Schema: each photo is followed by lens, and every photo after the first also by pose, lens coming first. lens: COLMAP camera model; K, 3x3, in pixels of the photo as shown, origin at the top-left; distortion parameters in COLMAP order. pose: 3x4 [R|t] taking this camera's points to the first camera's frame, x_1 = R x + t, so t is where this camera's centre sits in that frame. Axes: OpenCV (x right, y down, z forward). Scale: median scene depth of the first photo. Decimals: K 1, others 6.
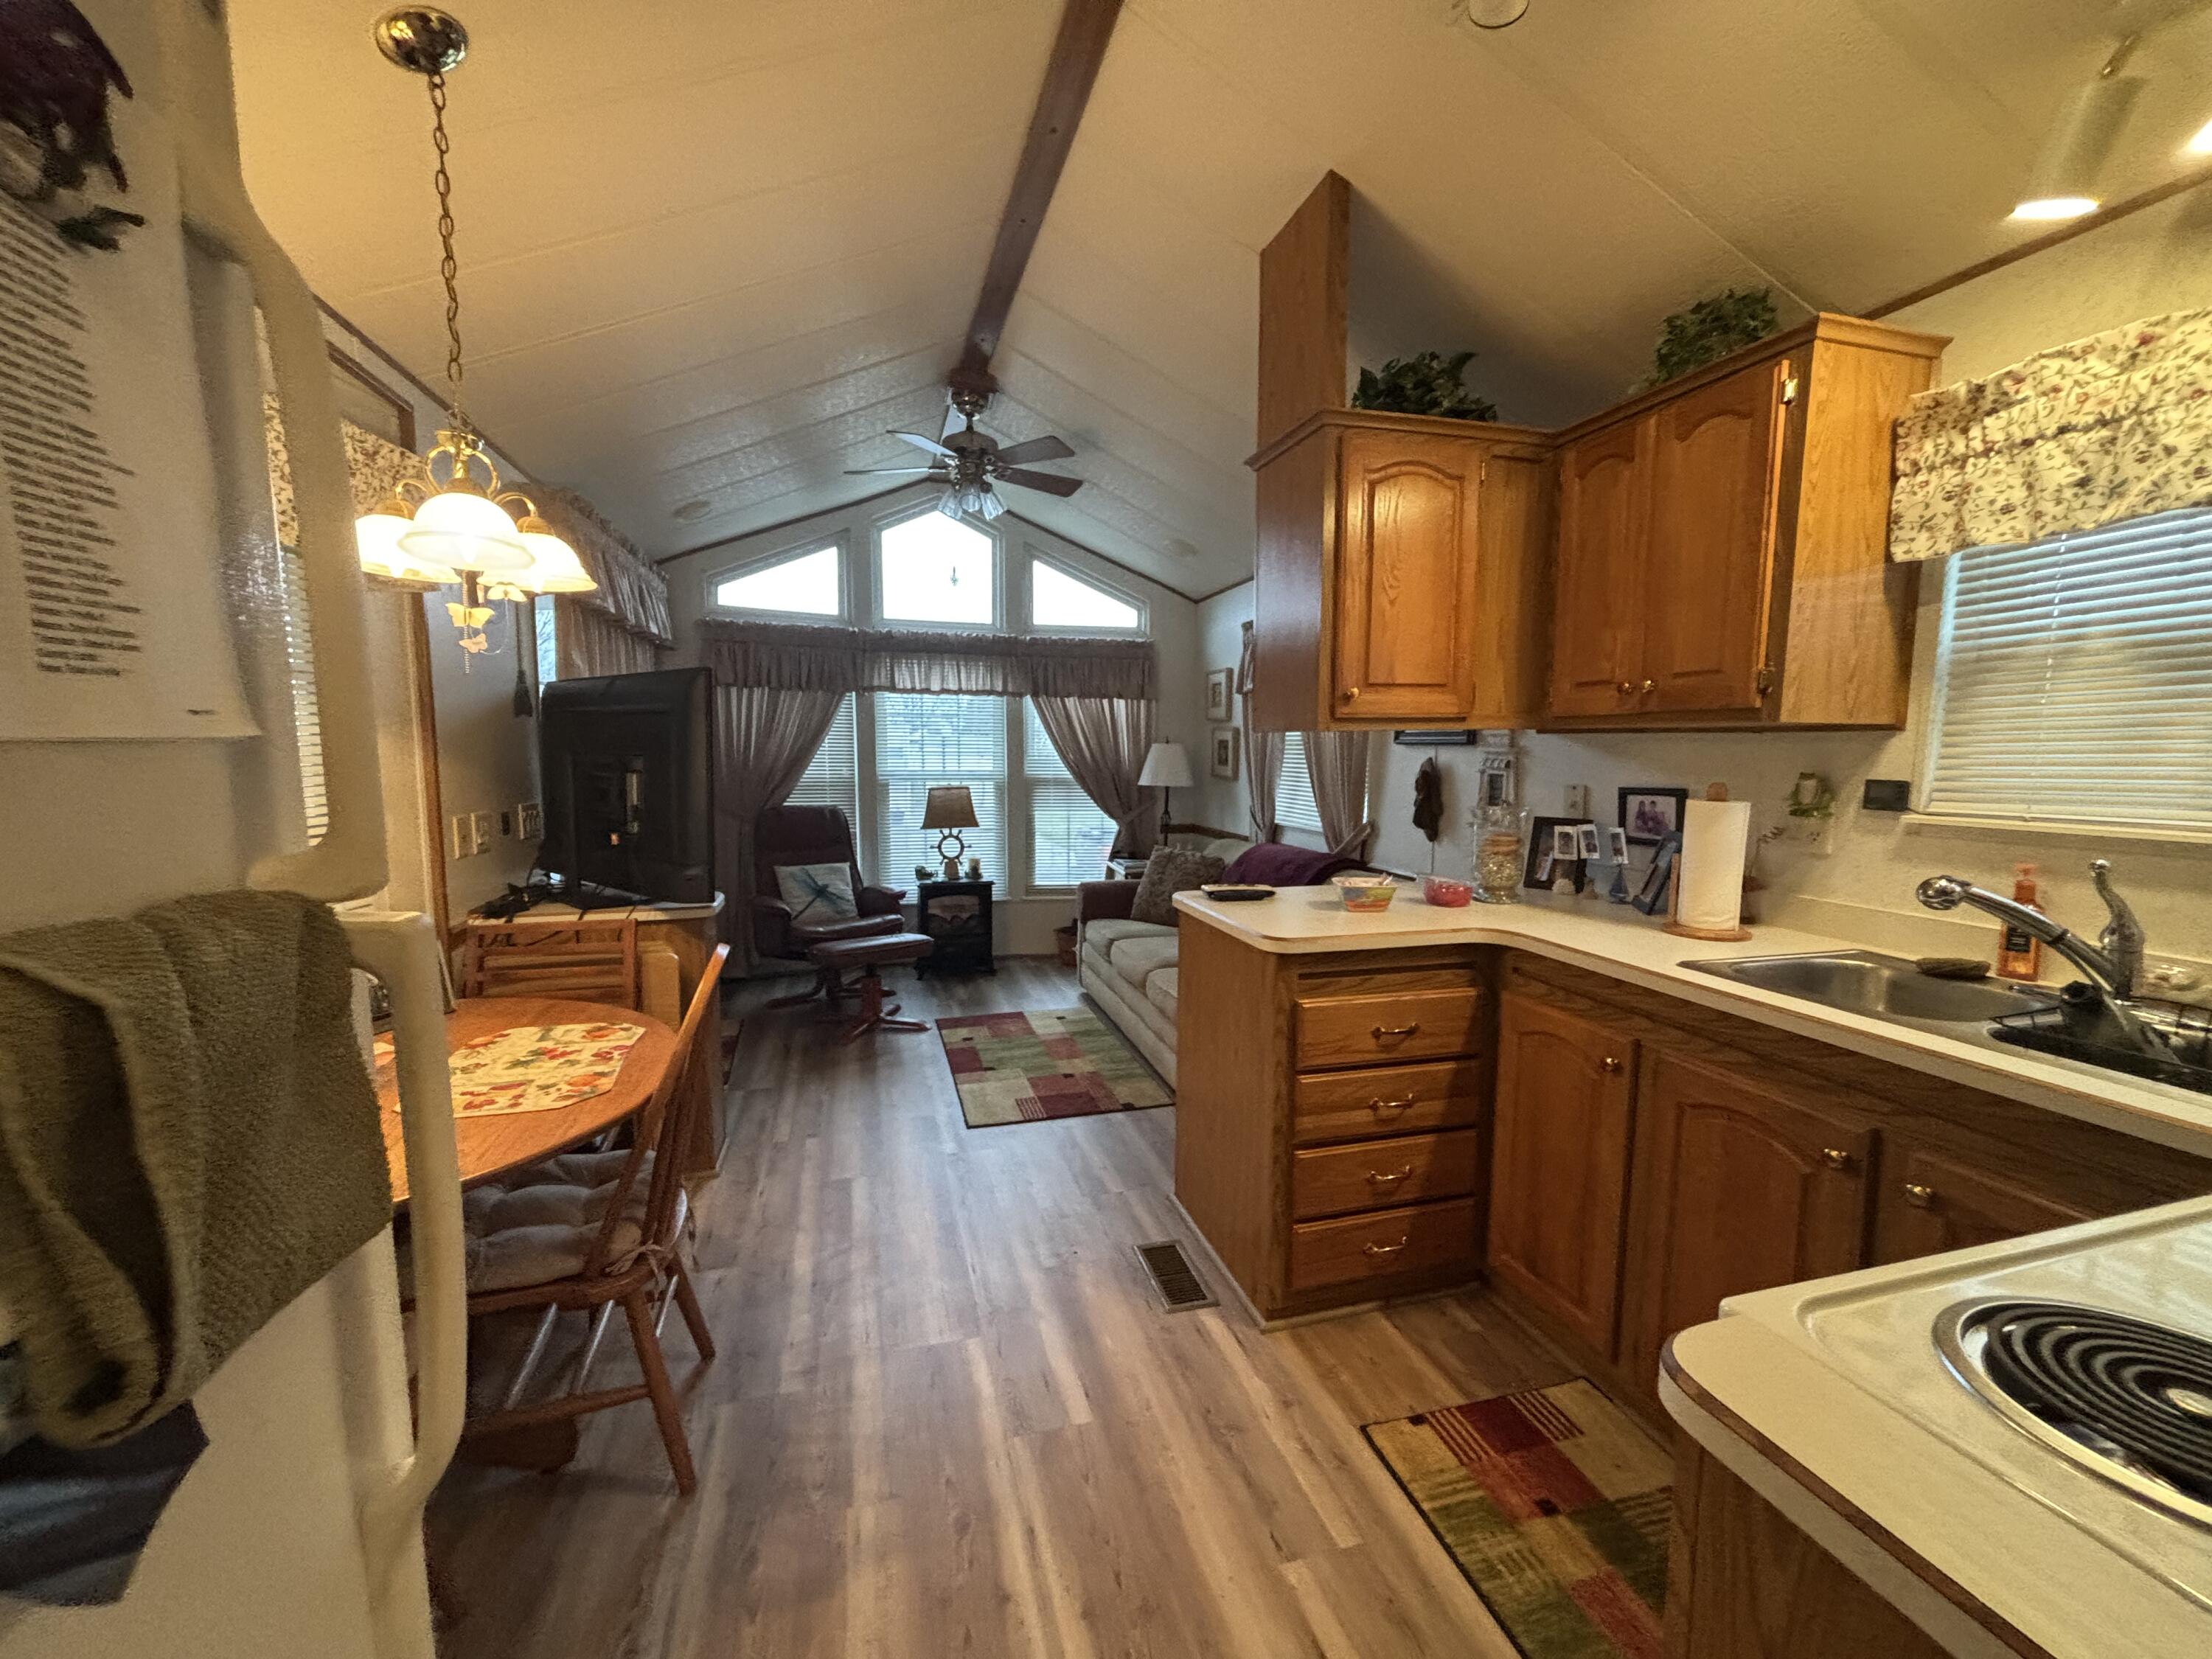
lens RADIAL K [[878.1, 0, 1116.5], [0, 878.1, 835.7], [0, 0, 1]] dist [-0.000145, -0.000608]
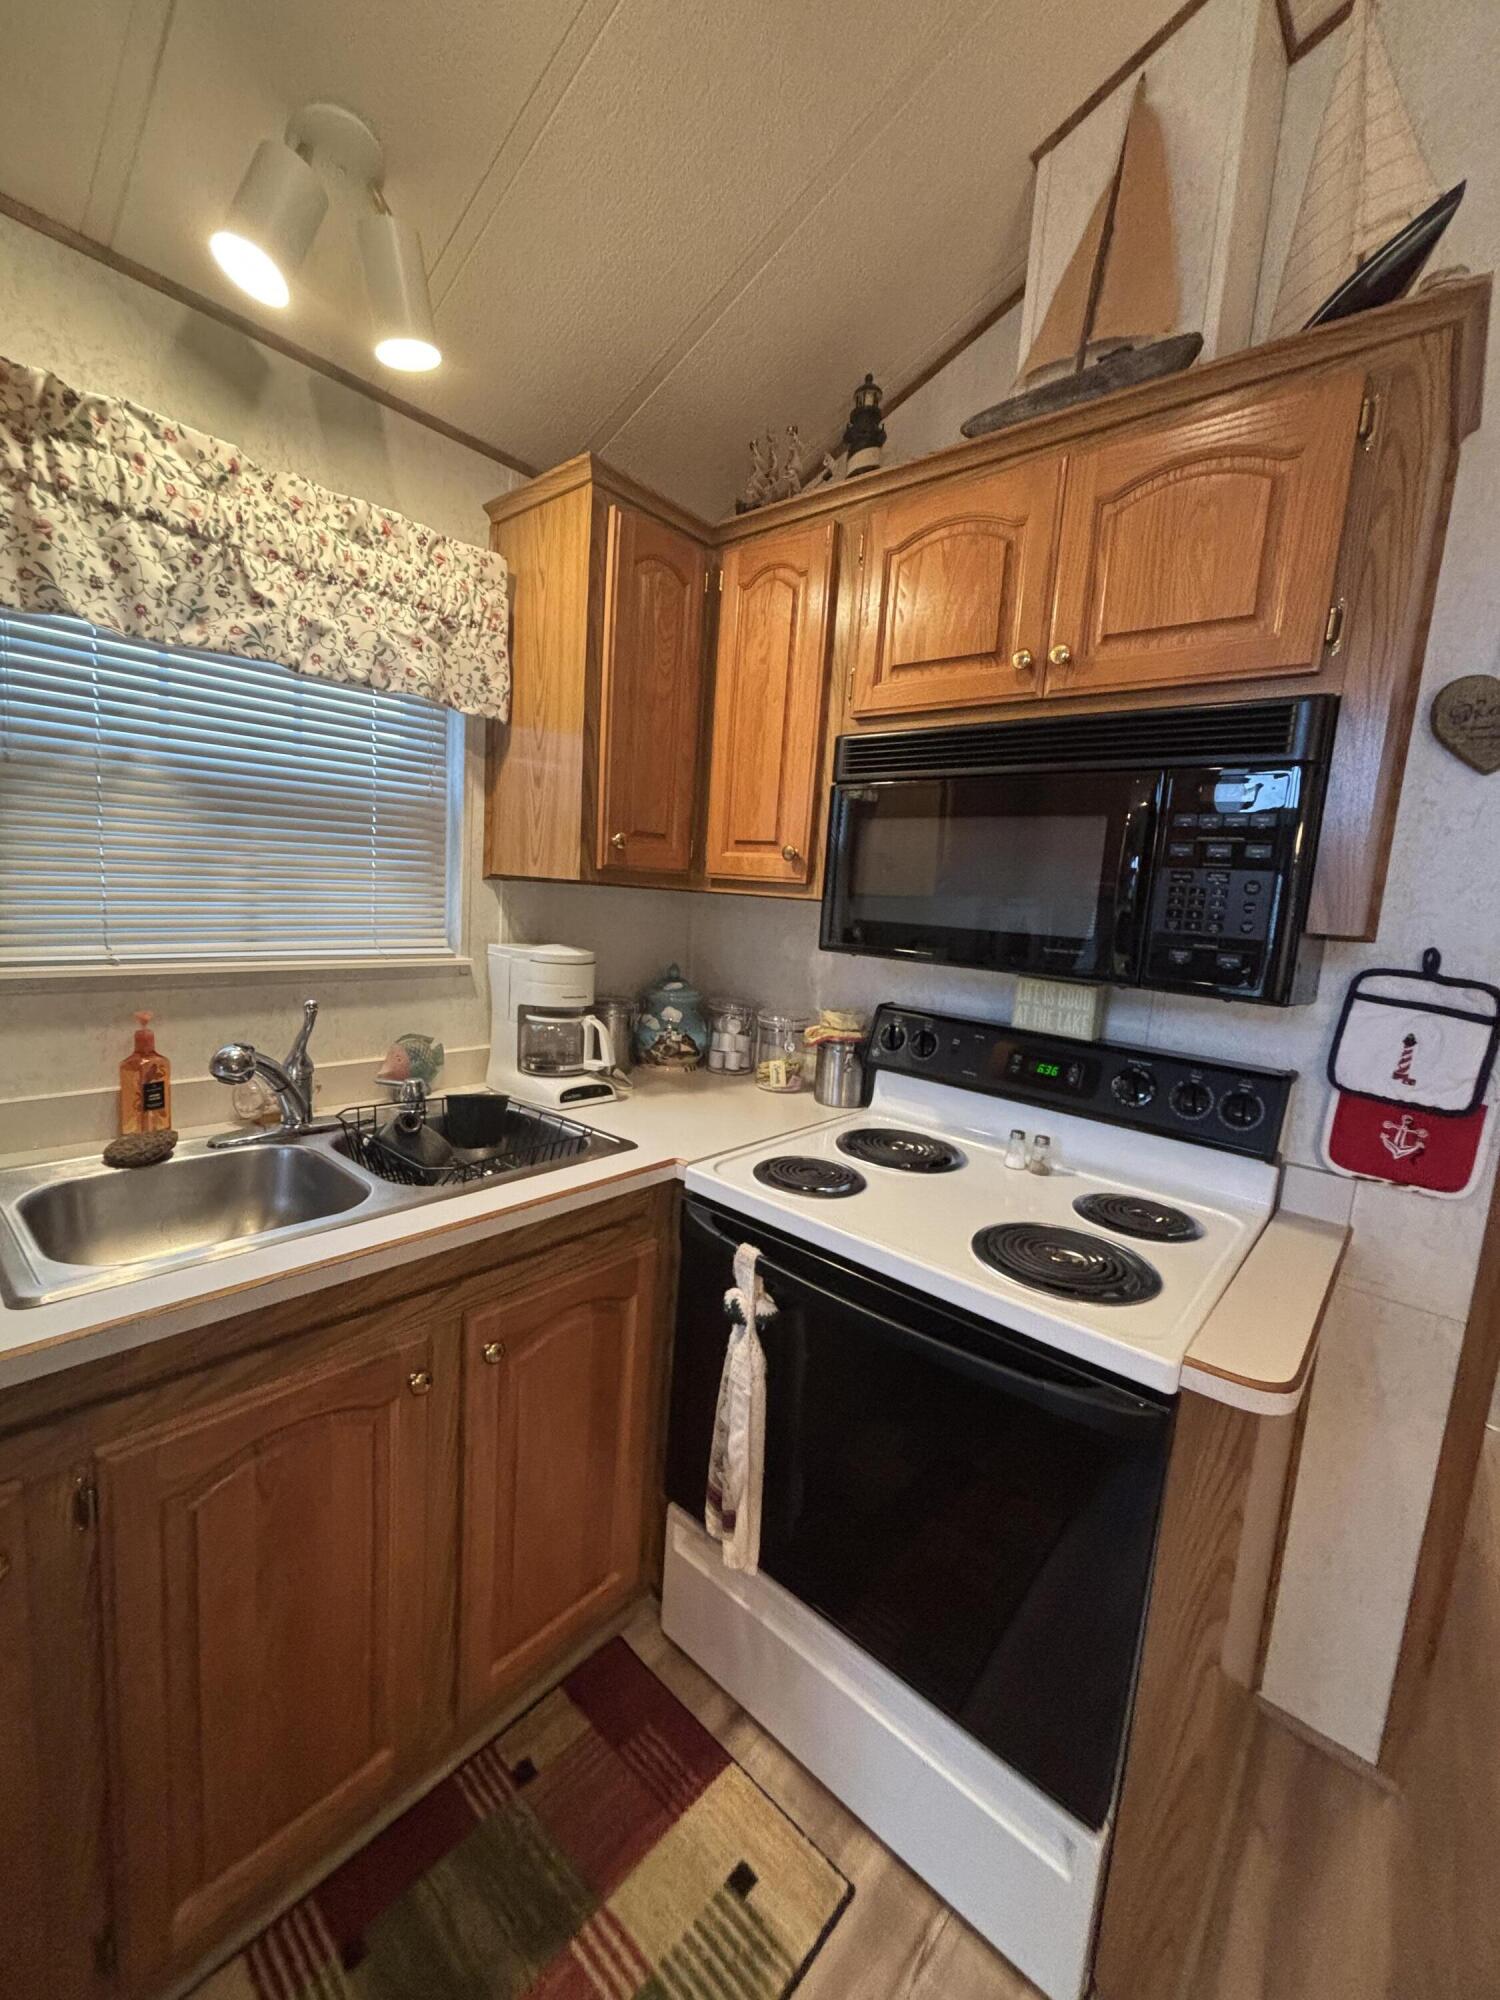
lens RADIAL K [[812.4, 0, 744.8], [0, 812.4, 997.0], [0, 0, 1]] dist [-0.001467, 0.004099]
pose [[-0.528443, -0.153657, 0.834948, 0.015668], [0.014101, 0.981760, 0.189600, -0.084707], [-0.848852, 0.111967, -0.516637, 0.583138]]
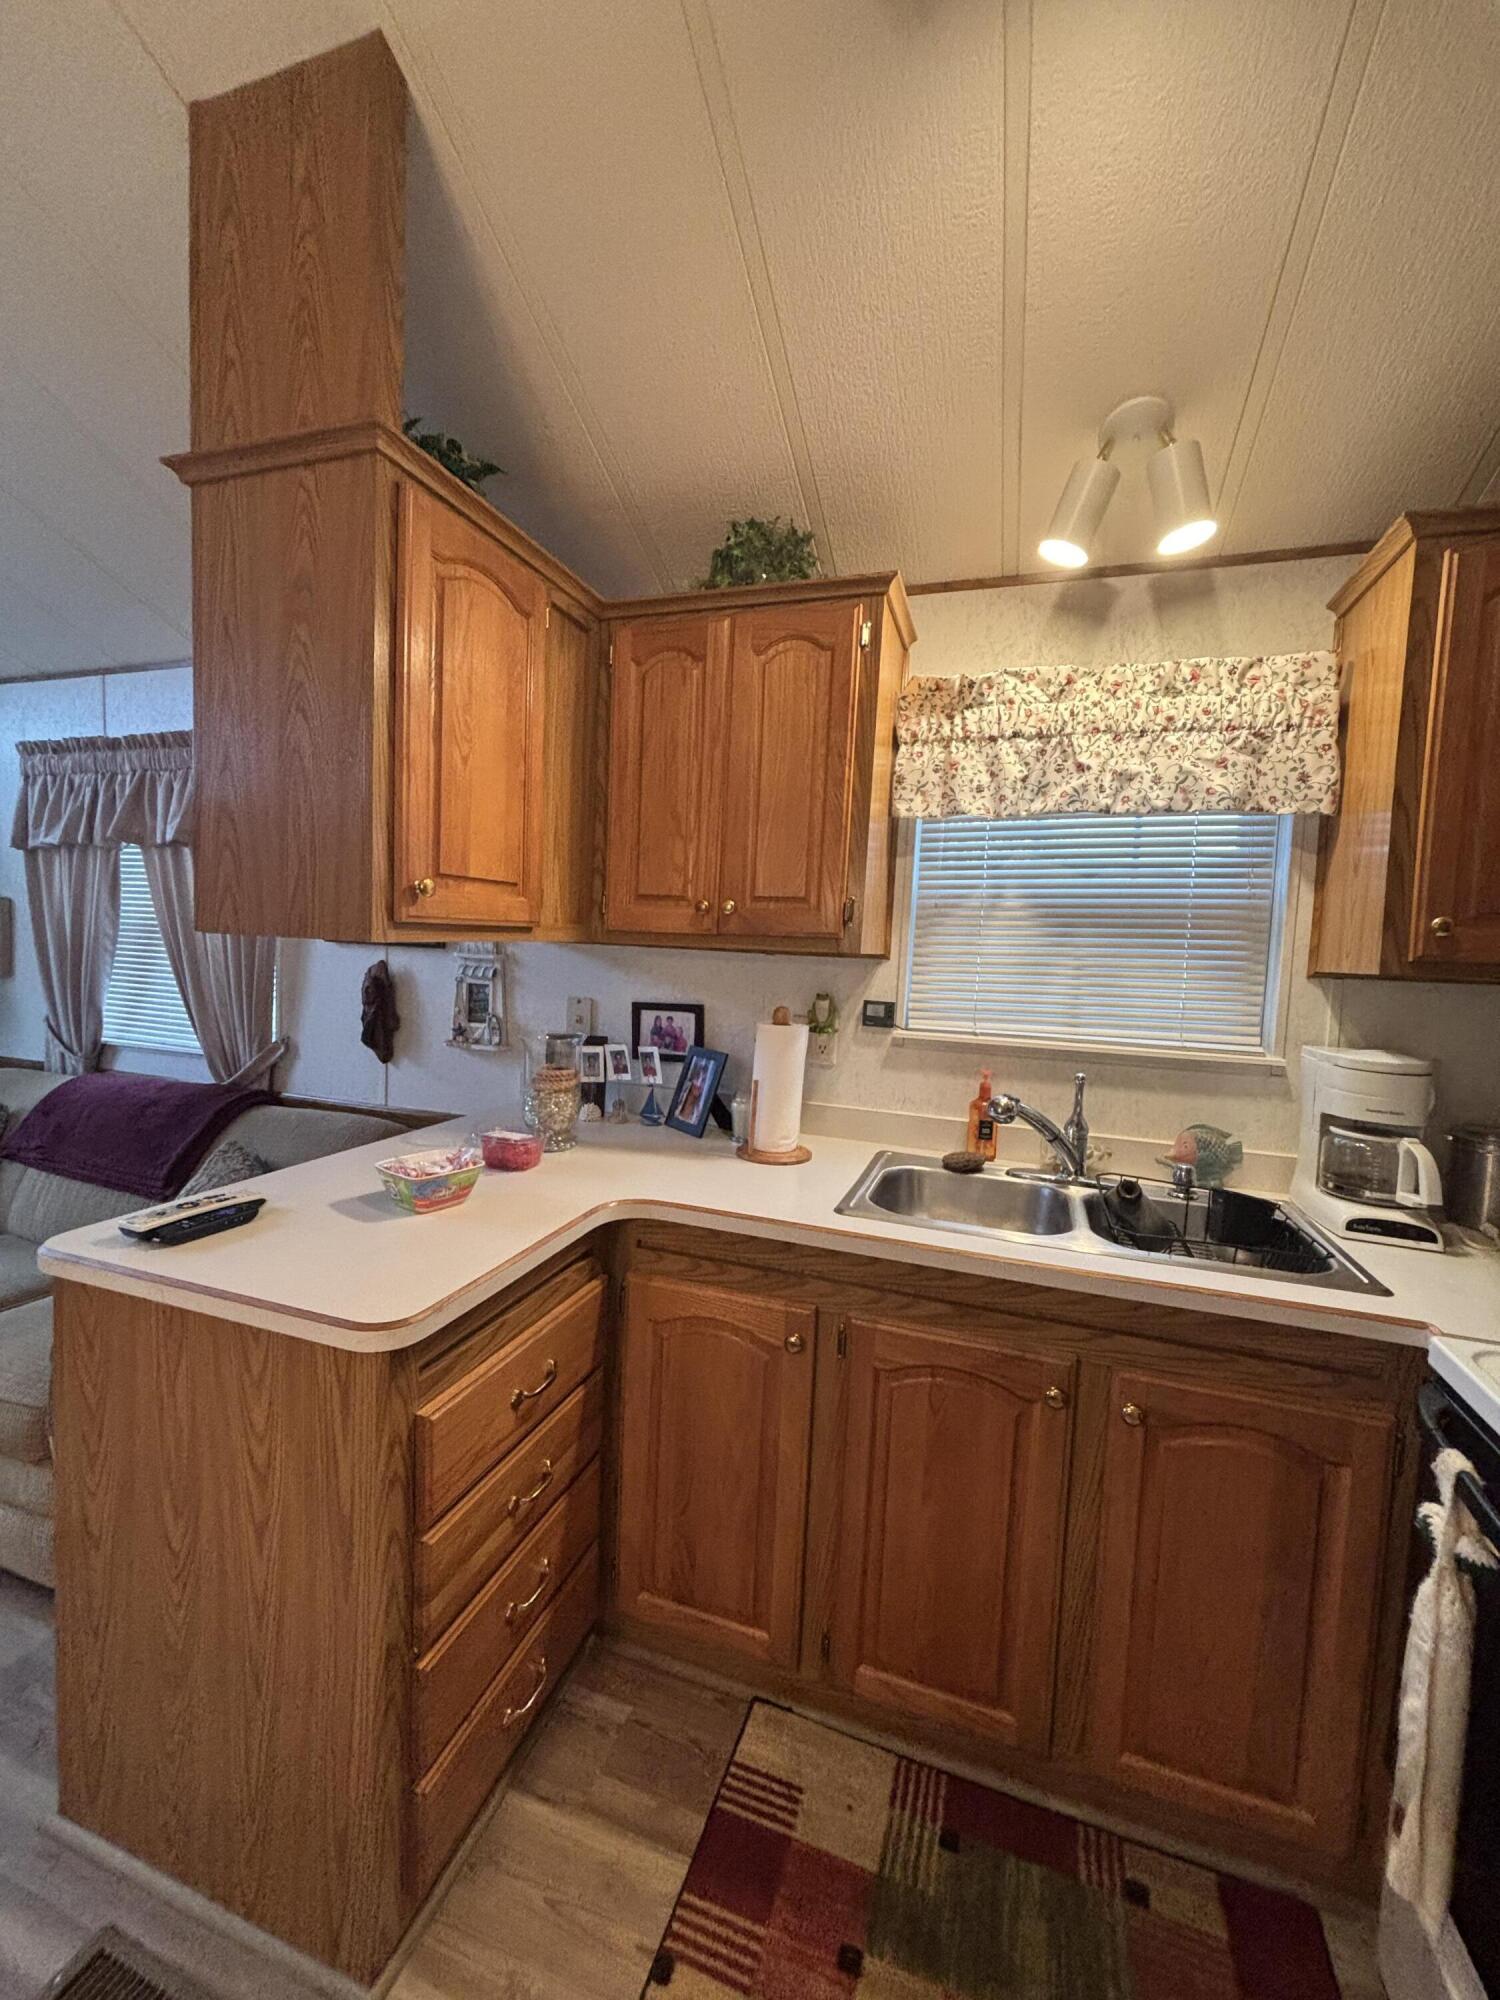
lens RADIAL K [[801.9, 0, 750.0], [0, 801.9, 1000.0], [0, 0, 1]] dist [0.006723, -0.003635]
pose [[0.578218, -0.035999, 0.815088, -0.070065], [0.041090, 0.999043, 0.014974, -0.065296], [-0.814847, 0.024834, 0.579144, 0.387804]]
